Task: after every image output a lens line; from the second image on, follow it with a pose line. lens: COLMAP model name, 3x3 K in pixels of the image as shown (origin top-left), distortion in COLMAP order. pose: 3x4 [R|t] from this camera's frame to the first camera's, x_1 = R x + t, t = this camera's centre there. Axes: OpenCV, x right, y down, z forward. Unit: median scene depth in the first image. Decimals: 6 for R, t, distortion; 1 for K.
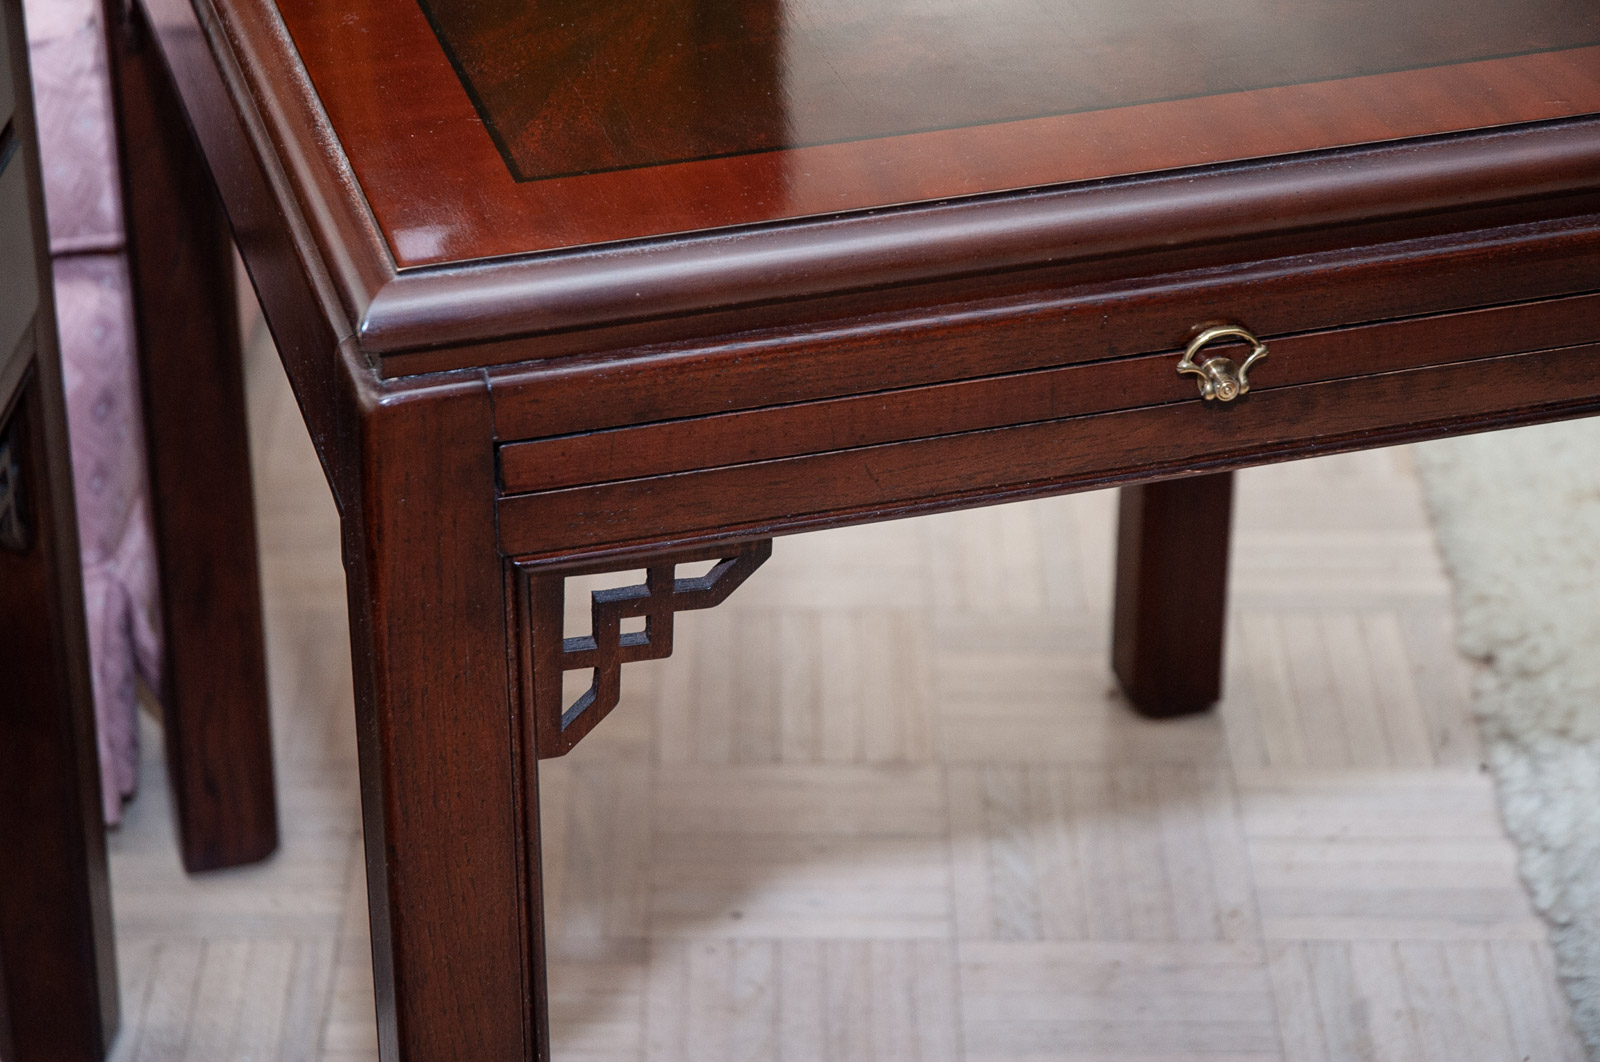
lens RADIAL K [[3831.0, 0, 800.0], [0, 3831.0, 531.0], [0, 0, 1]] dist [0.176552, 0.050395]
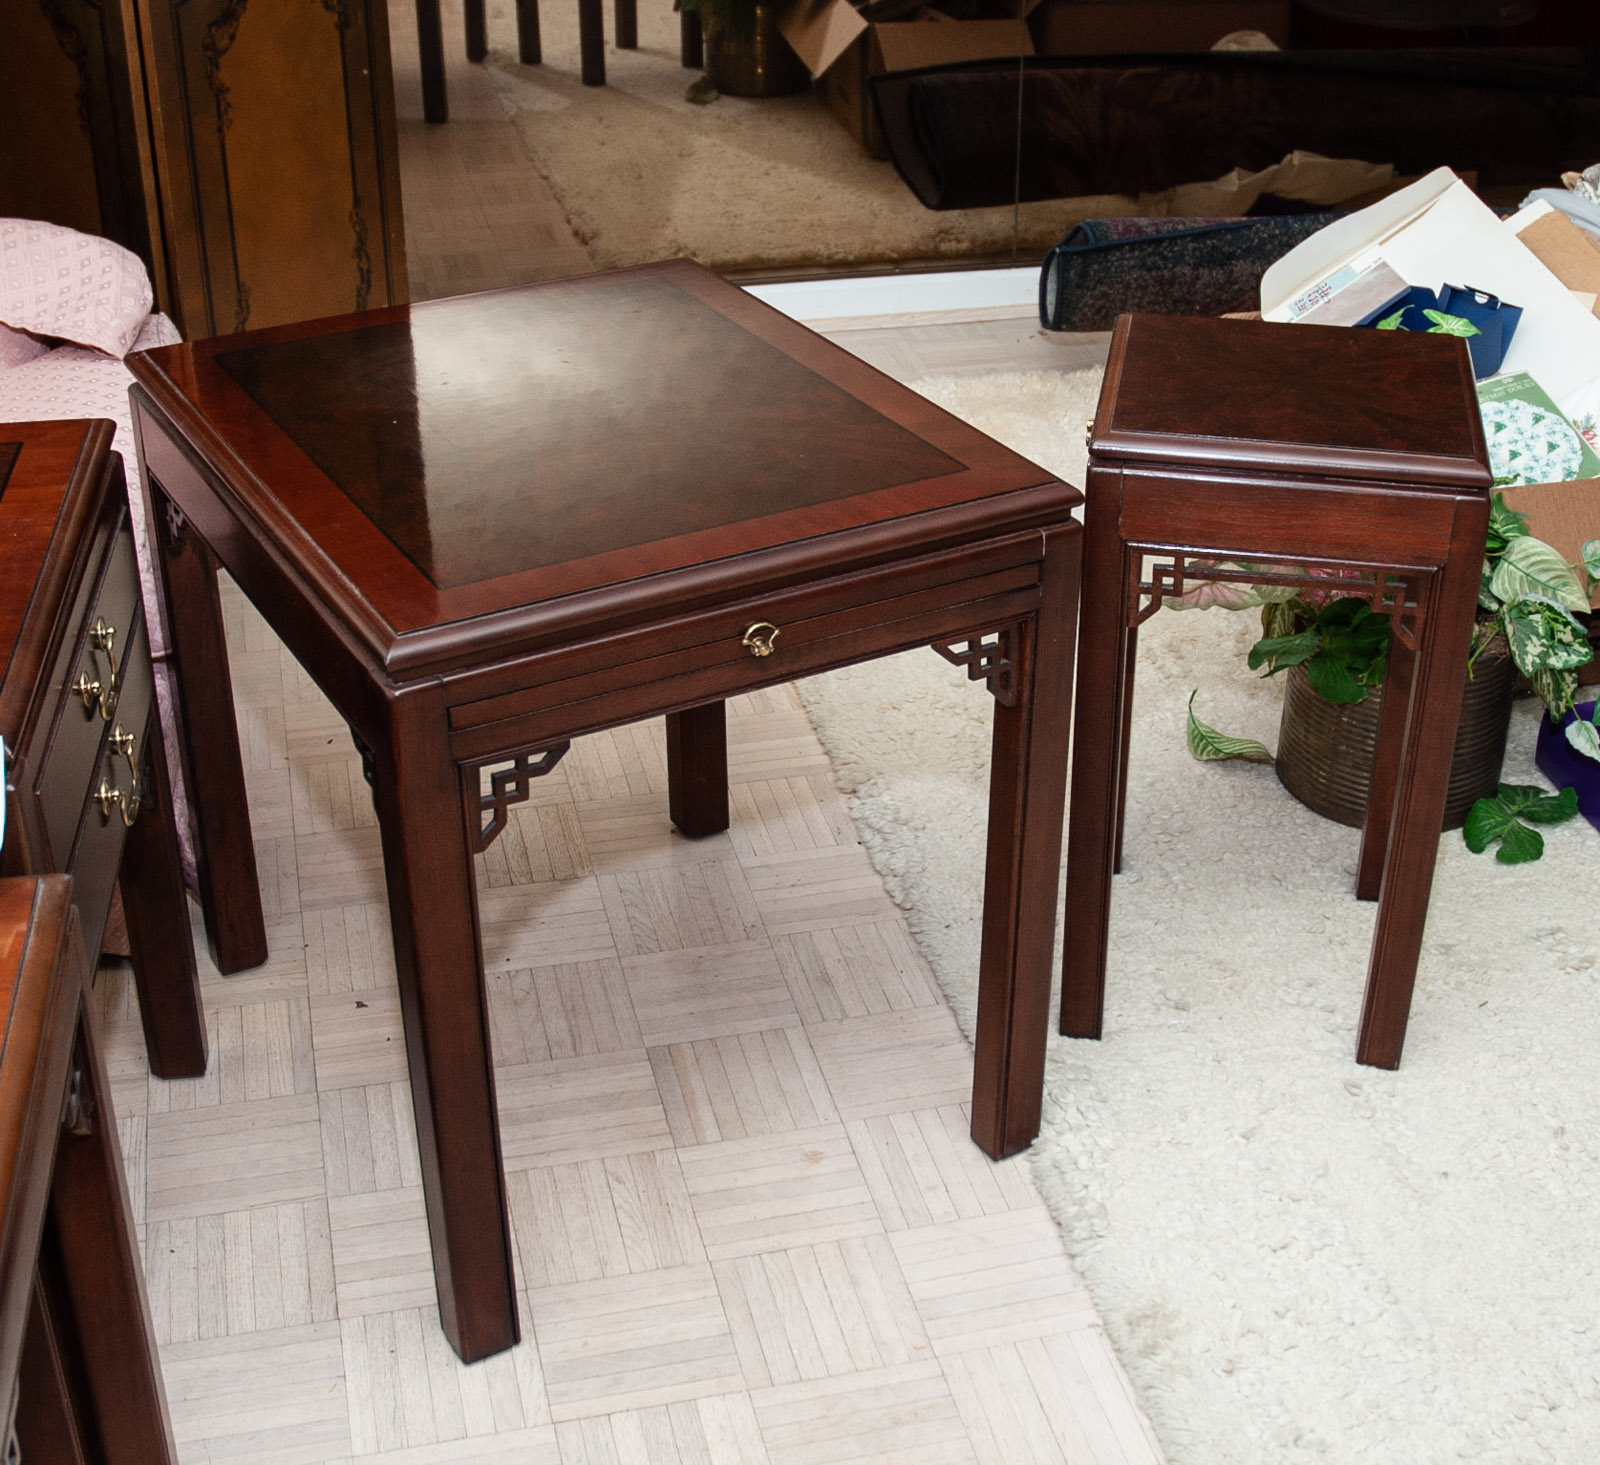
lens RADIAL K [[2332.1, 0, 937.5], [0, 2332.1, 731.8], [0, 0, 1]] dist [-0.154127, 0.039706]
pose [[0.962350, -0.112829, 0.247290, -0.132343], [0.119859, 0.992699, -0.013513, 0.040362], [-0.243960, 0.042644, 0.968847, -0.336315]]
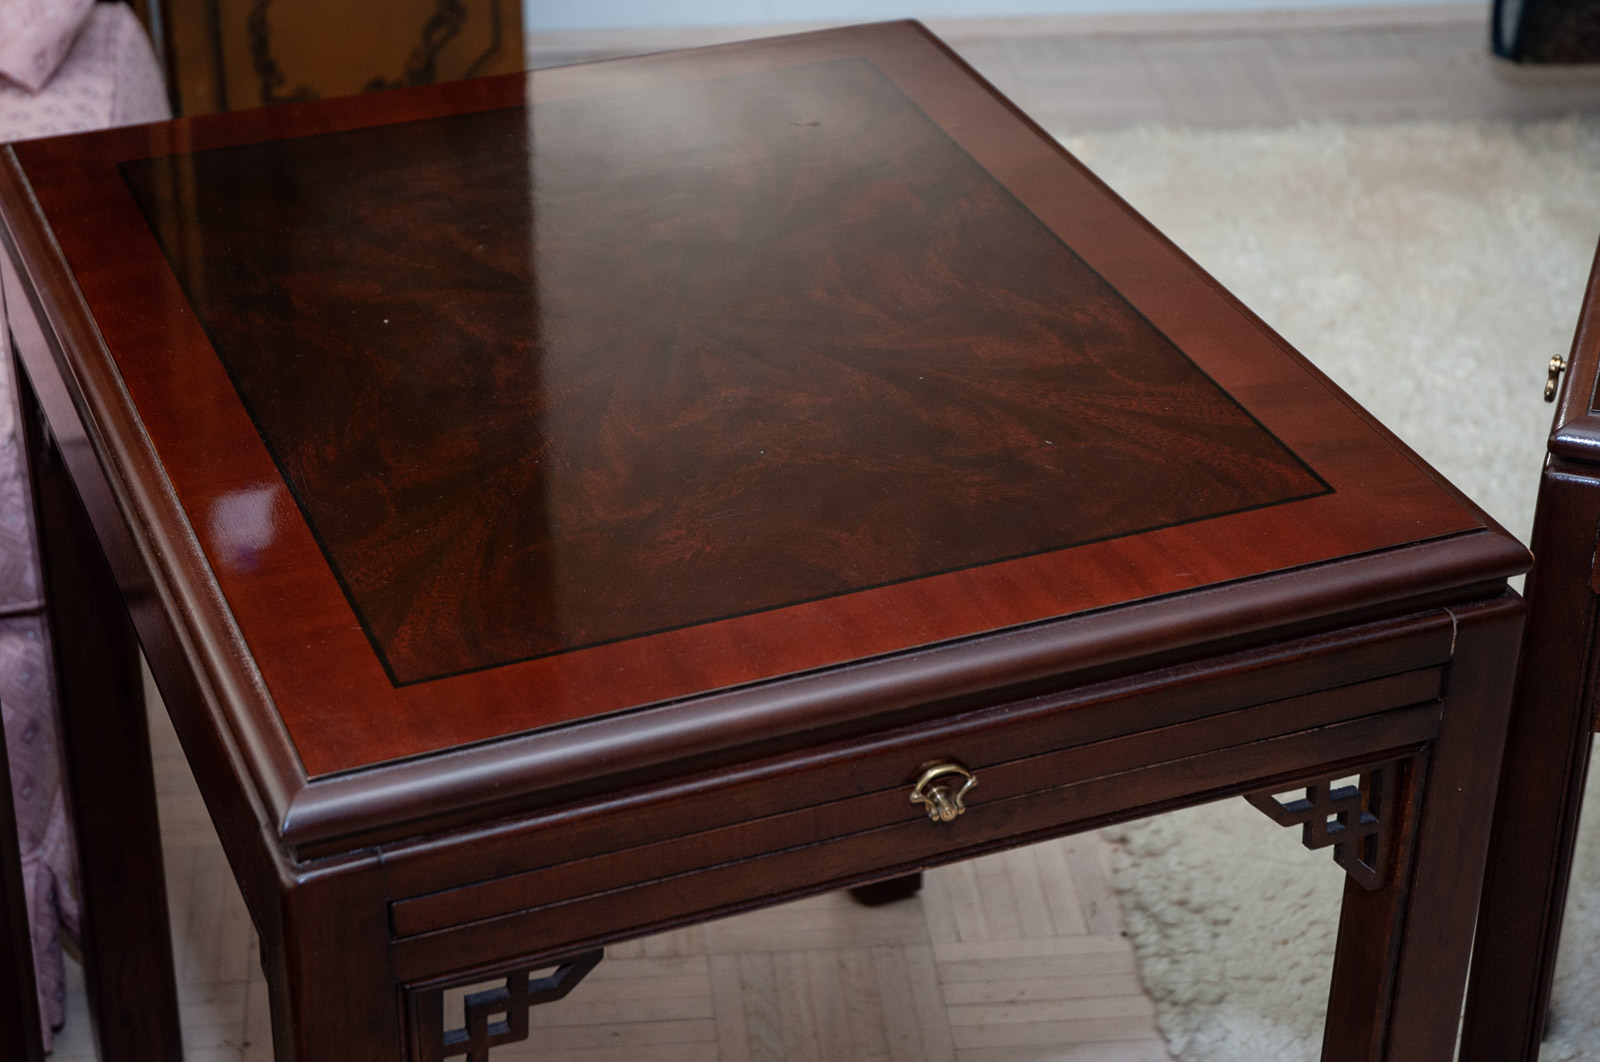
lens RADIAL K [[3100.0, 0, 823.2], [0, 3100.0, 511.9], [0, 0, 1]] dist [0.030710, 0.403134]
pose [[0.994621, -0.040634, 0.095280, -0.027136], [0.040415, 0.999174, 0.004226, -0.144359], [-0.095373, -0.000353, 0.995442, -0.043521]]
